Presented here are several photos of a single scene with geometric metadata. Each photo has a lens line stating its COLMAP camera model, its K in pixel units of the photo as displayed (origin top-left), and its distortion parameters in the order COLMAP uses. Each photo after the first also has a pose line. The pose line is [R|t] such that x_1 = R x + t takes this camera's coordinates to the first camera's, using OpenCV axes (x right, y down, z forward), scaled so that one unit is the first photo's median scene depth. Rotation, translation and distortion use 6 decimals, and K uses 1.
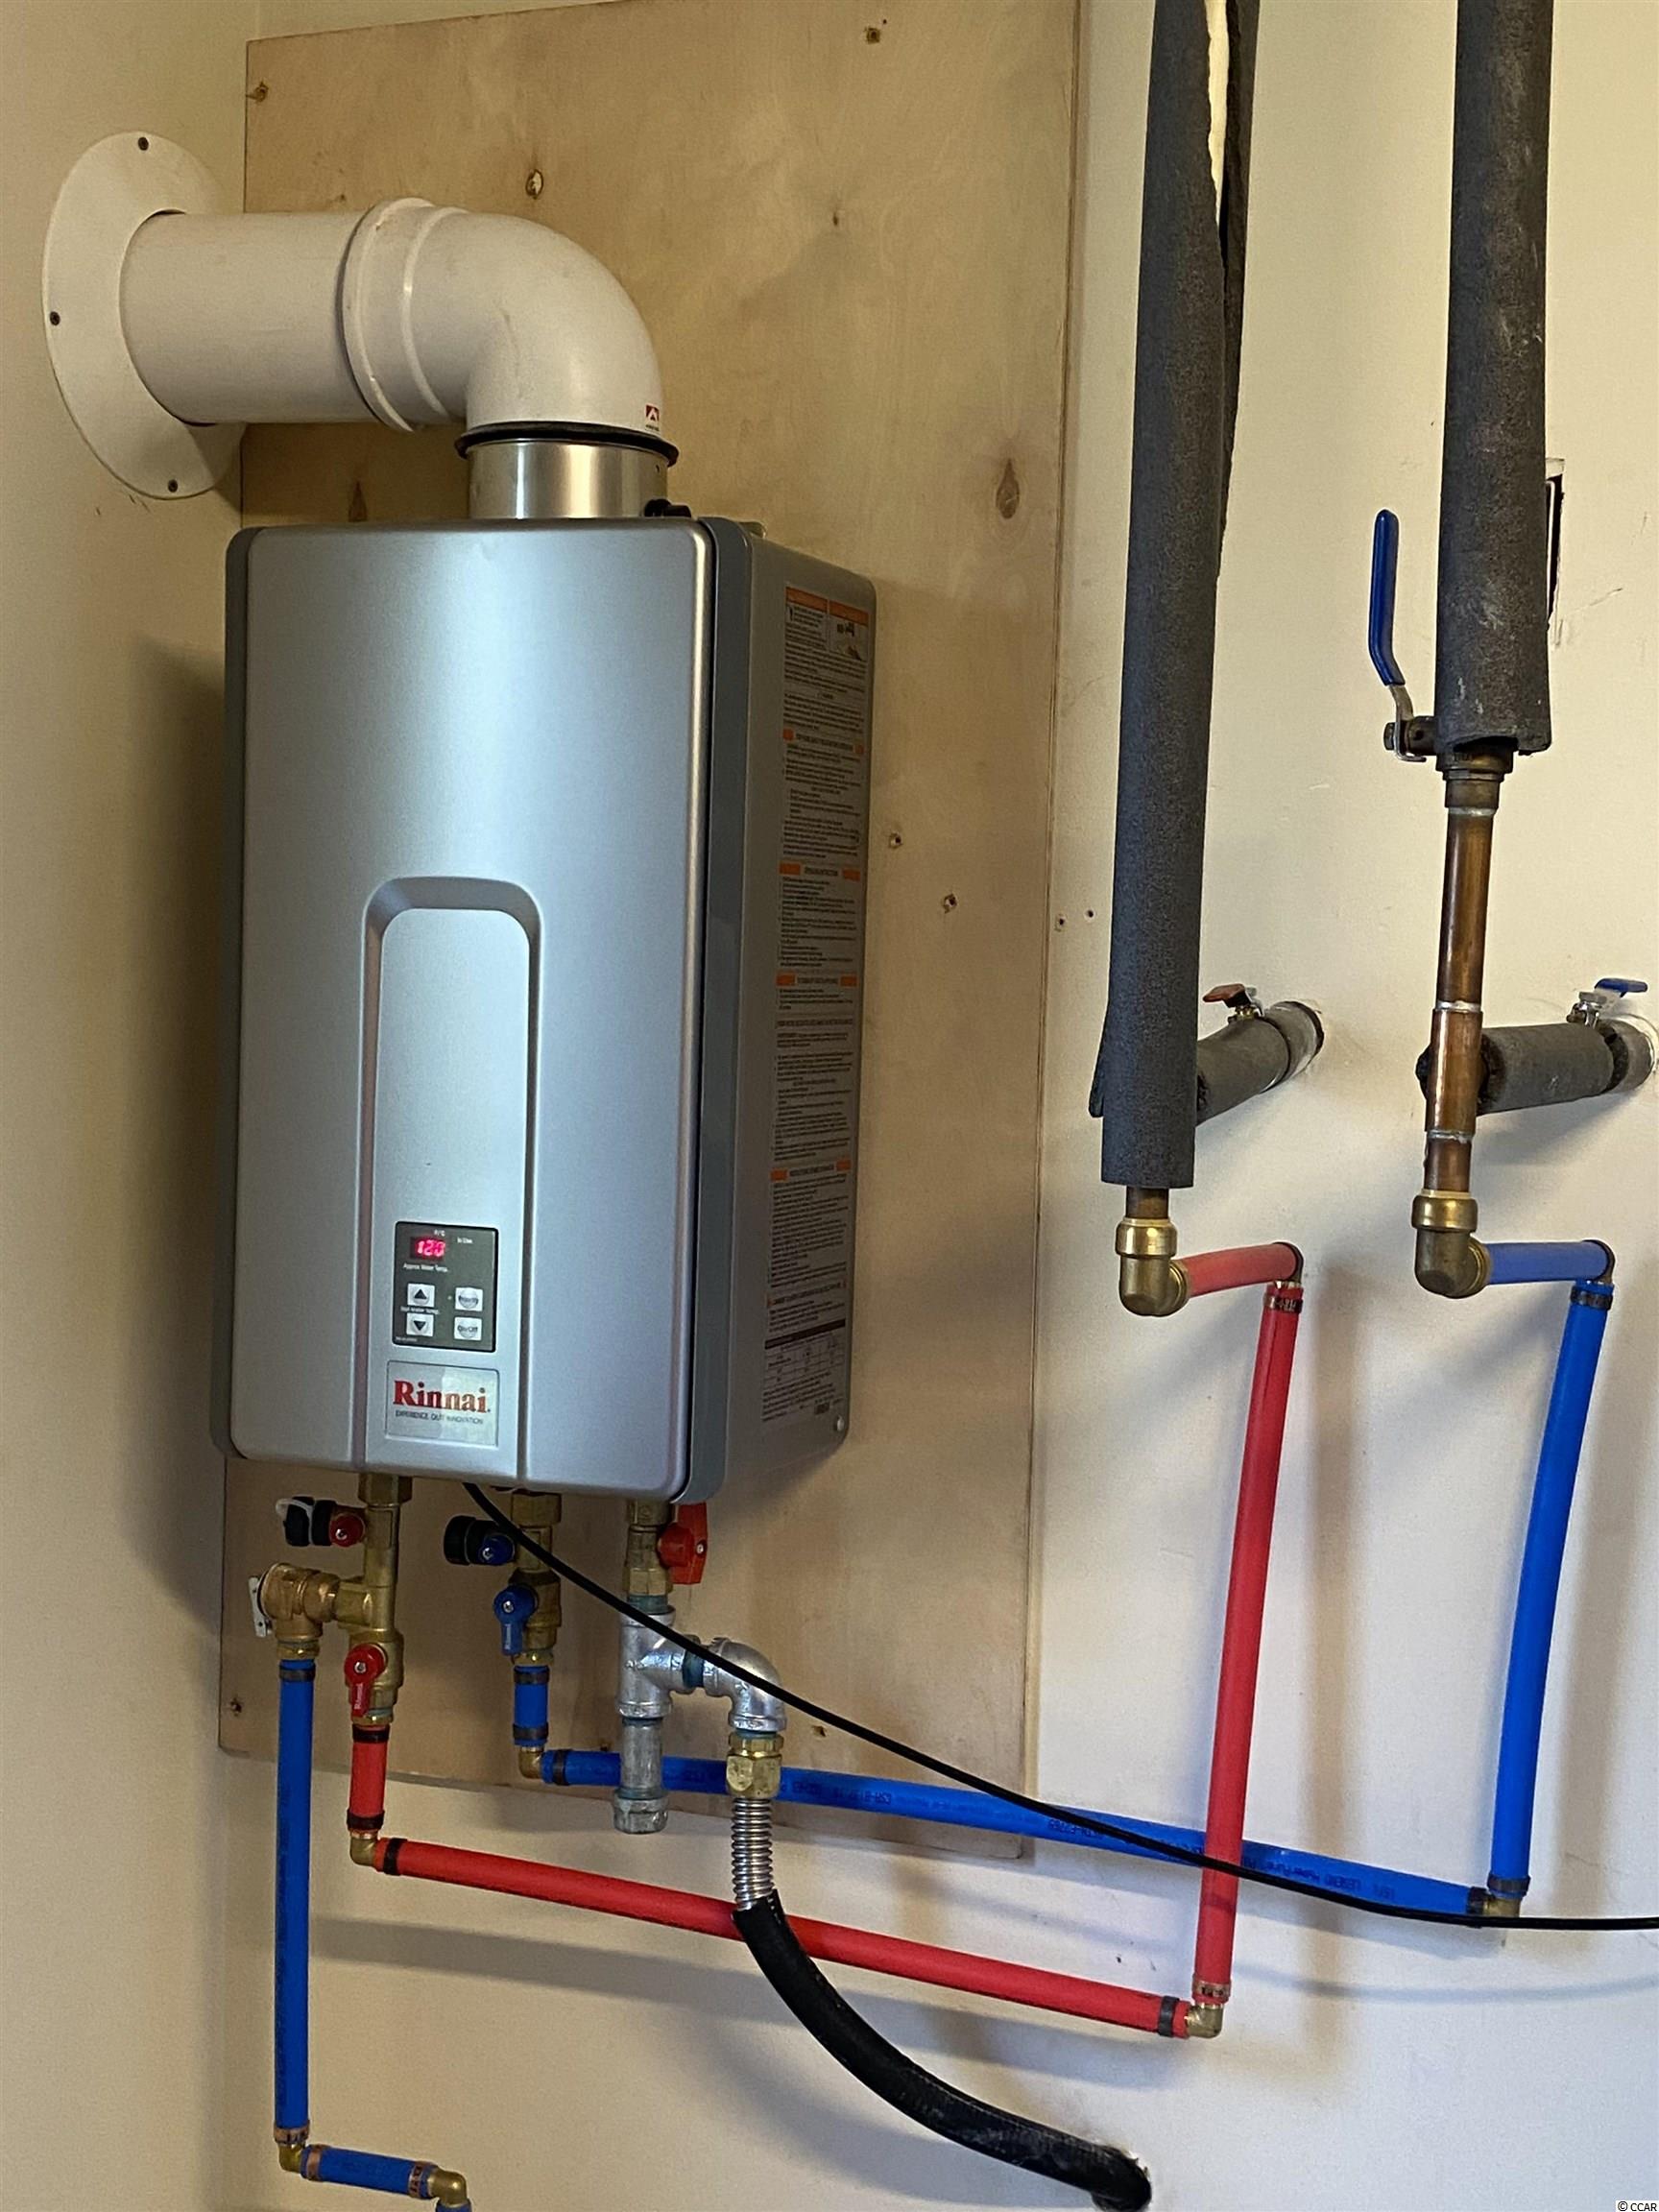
lens RADIAL K [[2835.6, 0, 829.5], [0, 2835.6, 1106.0], [0, 0, 1]] dist [0.213768, -0.689123]
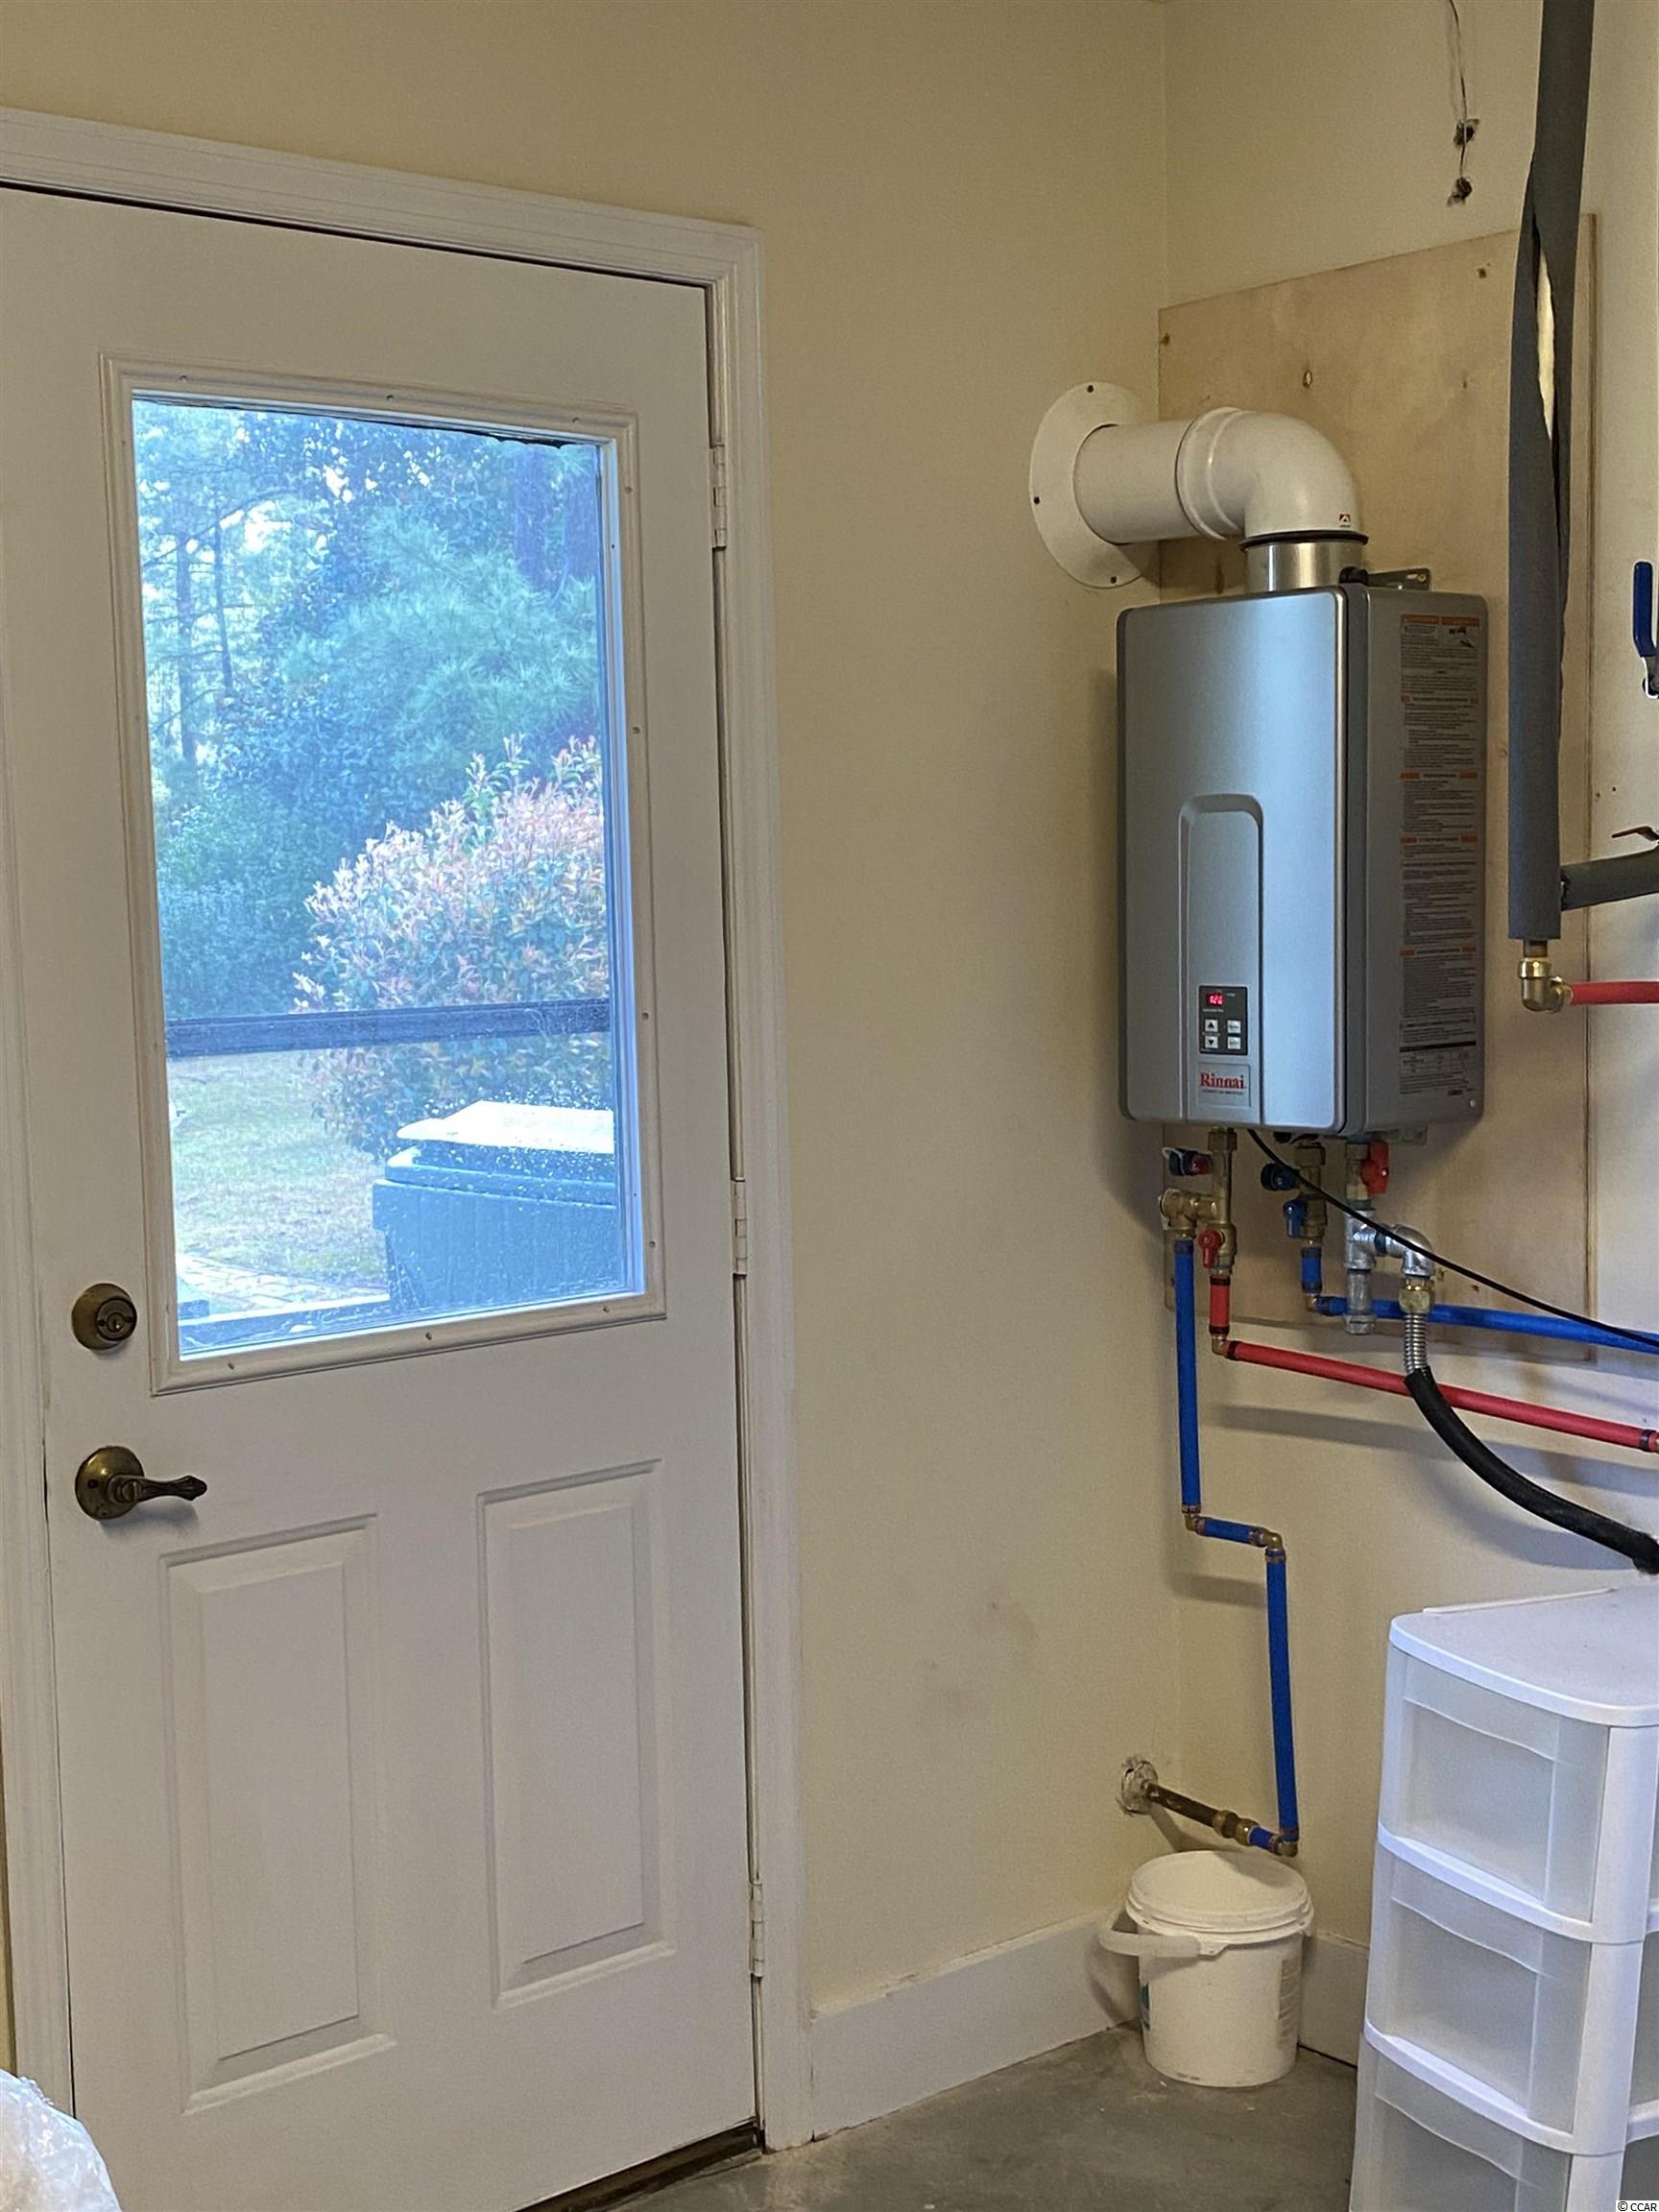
lens RADIAL K [[2835.6, 0, 829.5], [0, 2835.6, 1106.0], [0, 0, 1]] dist [0.213768, -0.689123]
pose [[0.884401, -0.010554, -0.466608, 0.463303], [0.023583, 0.999478, 0.022092, 0.067955], [0.466131, -0.030542, 0.884188, -0.684936]]
